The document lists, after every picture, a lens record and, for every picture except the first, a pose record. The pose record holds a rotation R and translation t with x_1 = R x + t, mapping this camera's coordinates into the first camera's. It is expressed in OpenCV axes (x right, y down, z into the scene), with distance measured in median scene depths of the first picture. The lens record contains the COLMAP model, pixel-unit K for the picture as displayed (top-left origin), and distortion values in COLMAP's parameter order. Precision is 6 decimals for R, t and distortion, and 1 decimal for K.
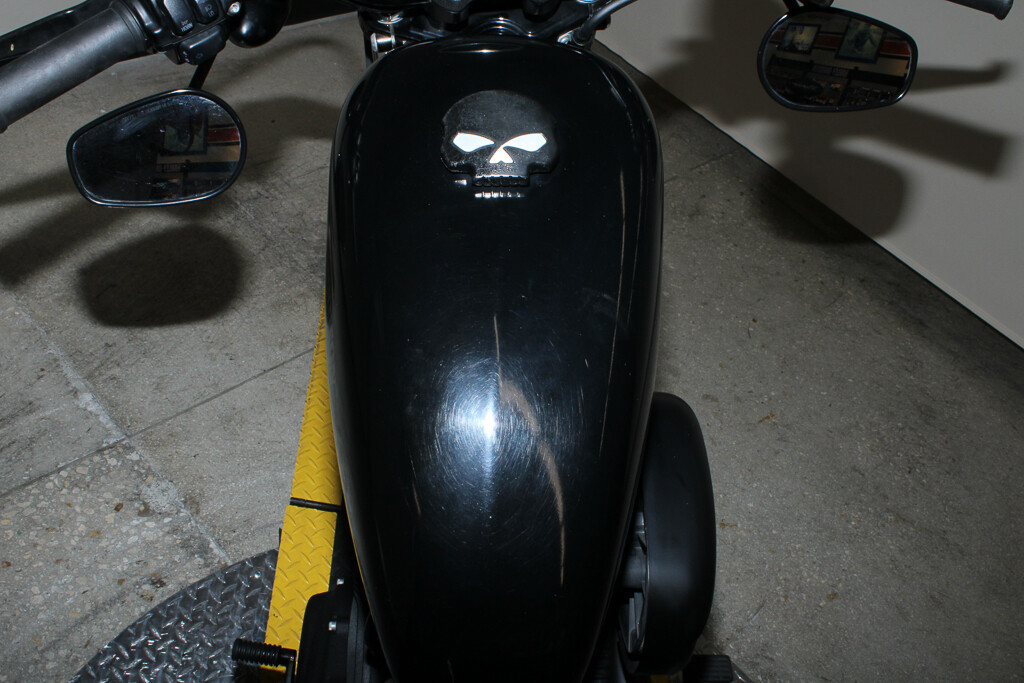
lens RADIAL K [[1021.3, 0, 518.1], [0, 1021.3, 337.1], [0, 0, 1]] dist [-0.140303, 0.145726]
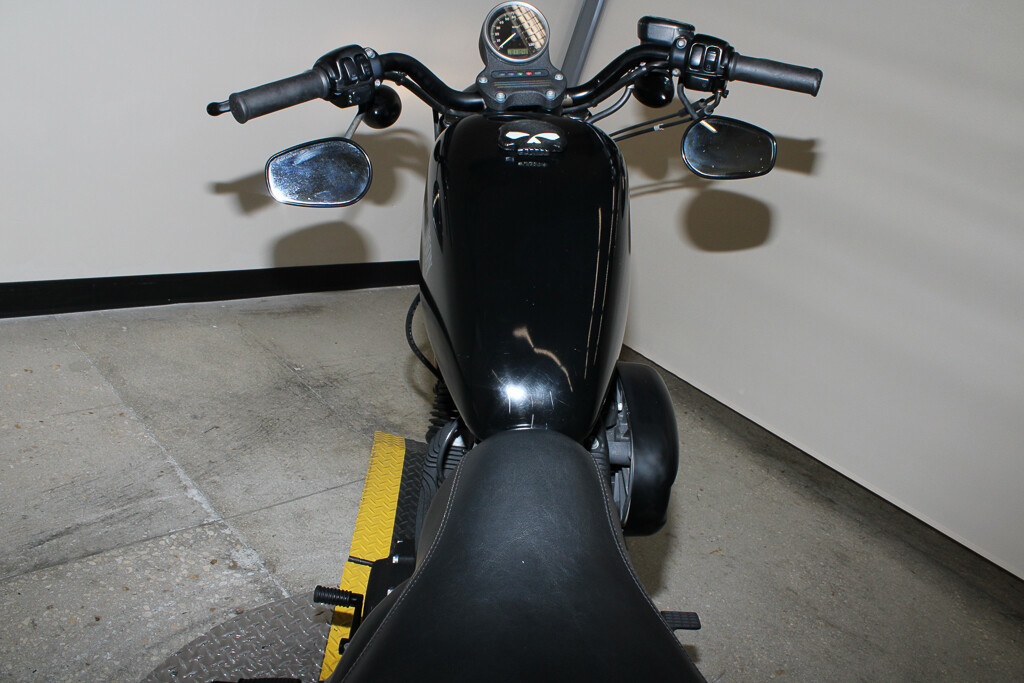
lens RADIAL K [[843.6, 0, 512.6], [0, 843.6, 344.1], [0, 0, 1]] dist [-0.173204, 0.147213]
pose [[0.999925, 0.000911, 0.012173, -0.030565], [0.003462, 0.935106, -0.354350, 0.280977], [-0.011706, 0.354366, 0.935034, -0.080777]]
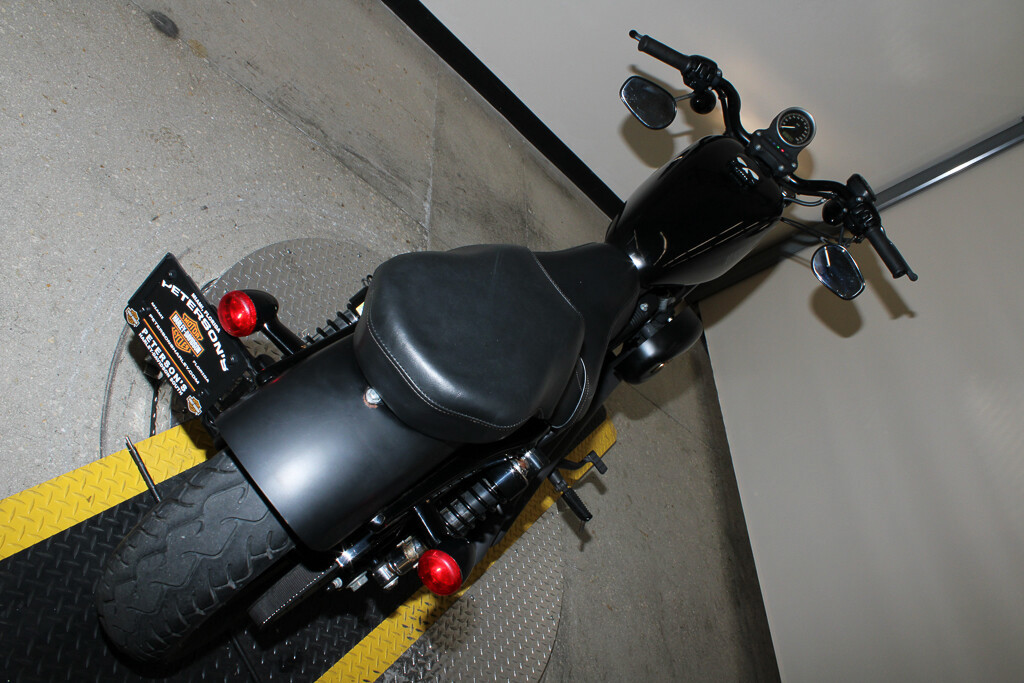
lens RADIAL K [[847.1, 0, 512.0], [0, 847.1, 341.5], [0, 0, 1]] dist [-0.177741, 0.152256]
pose [[0.664826, 0.730061, -0.158165, 0.124721], [-0.739109, 0.612201, -0.280940, 0.589601], [-0.108275, 0.303678, 0.946603, -0.483200]]
